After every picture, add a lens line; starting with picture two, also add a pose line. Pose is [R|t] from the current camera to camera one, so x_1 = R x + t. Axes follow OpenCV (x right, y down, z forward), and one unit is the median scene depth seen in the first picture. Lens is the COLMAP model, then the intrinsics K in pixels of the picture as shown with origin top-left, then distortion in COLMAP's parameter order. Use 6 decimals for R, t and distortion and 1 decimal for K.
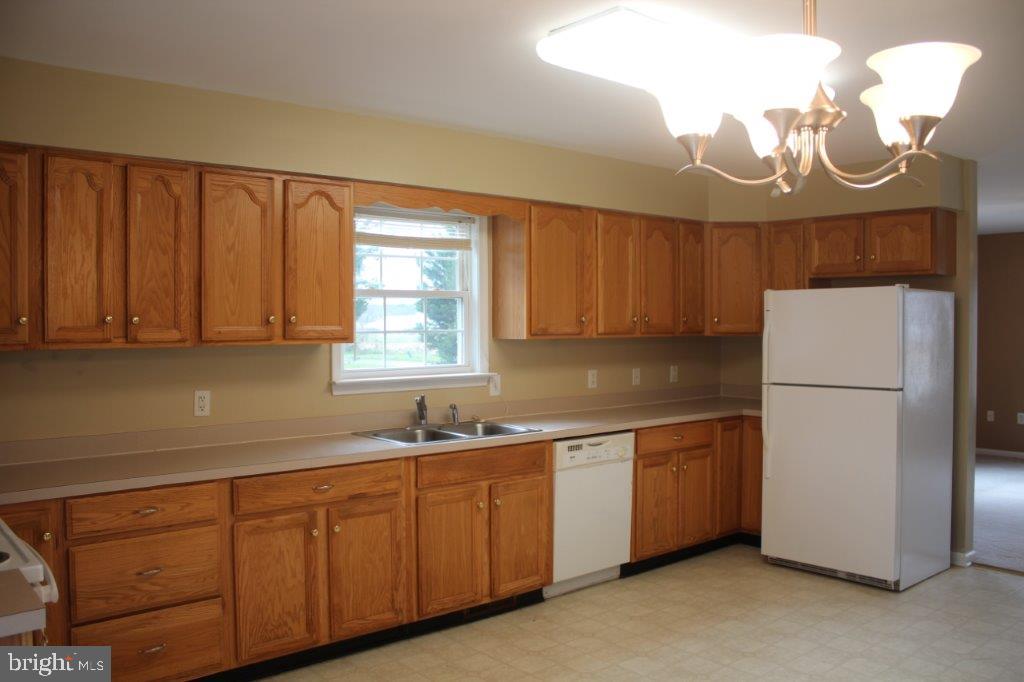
lens RADIAL K [[868.0, 0, 520.2], [0, 868.0, 346.1], [0, 0, 1]] dist [-0.153573, 0.138105]
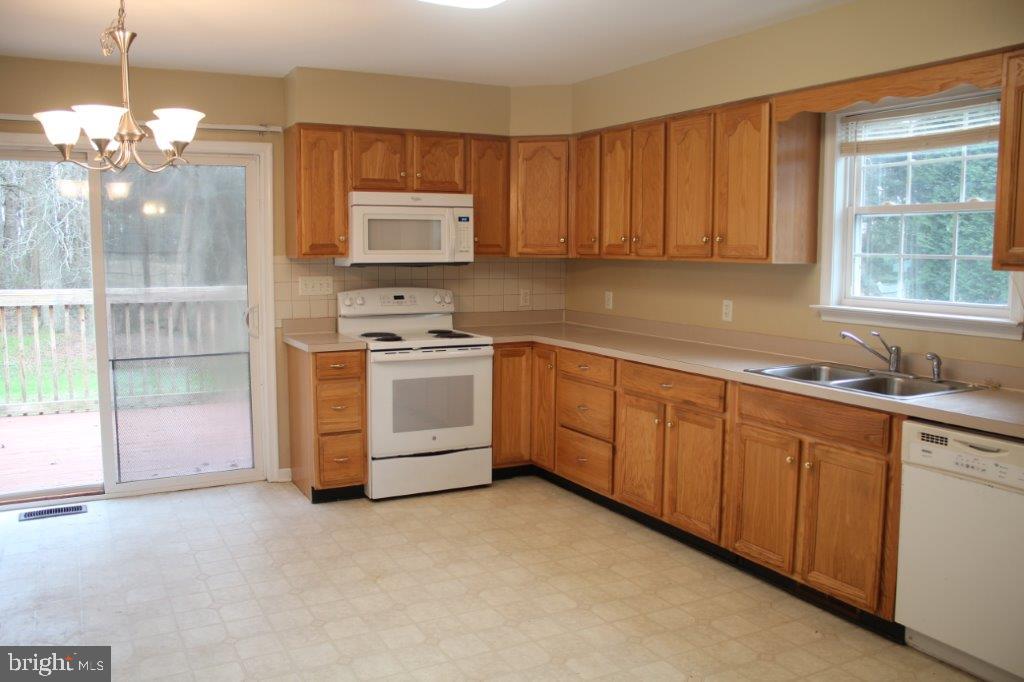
lens RADIAL K [[868.0, 0, 487.6], [0, 868.0, 344.3], [0, 0, 1]] dist [-0.153573, 0.138105]
pose [[-0.242018, 0.112477, -0.963730, 0.925490], [-0.028762, 0.991990, 0.122998, -0.025320], [0.969845, 0.057486, -0.236845, 1.025715]]
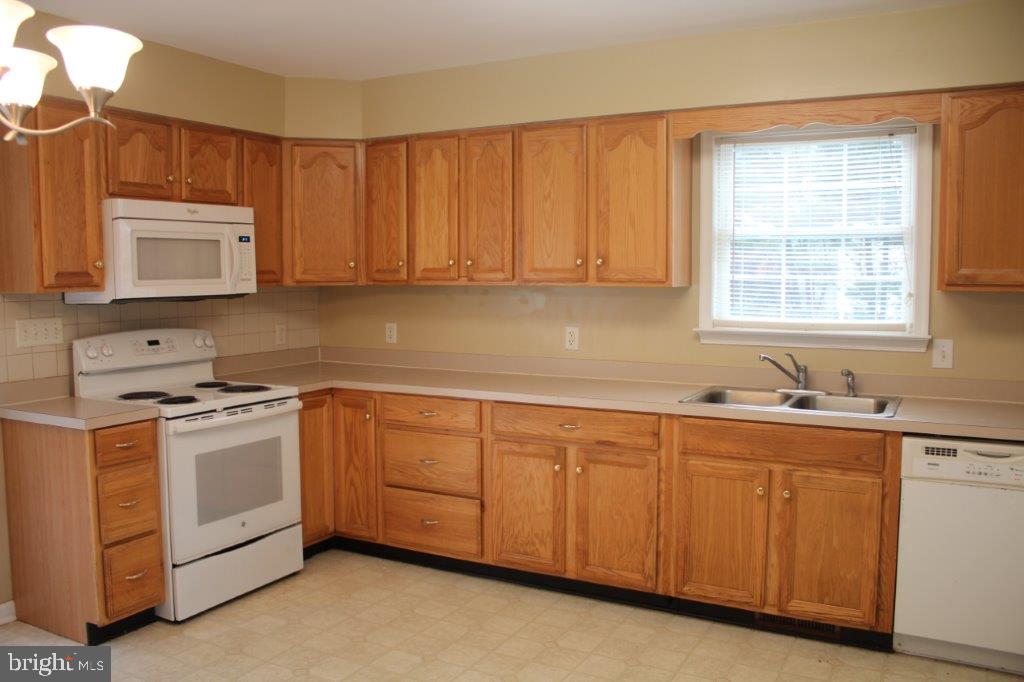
lens RADIAL K [[868.0, 0, 502.6], [0, 868.0, 341.9], [0, 0, 1]] dist [-0.153573, 0.138105]
pose [[0.343021, 0.082368, -0.935709, 0.693464], [-0.023580, 0.996589, 0.079084, -0.015597], [0.939032, -0.005064, 0.343793, 0.563348]]
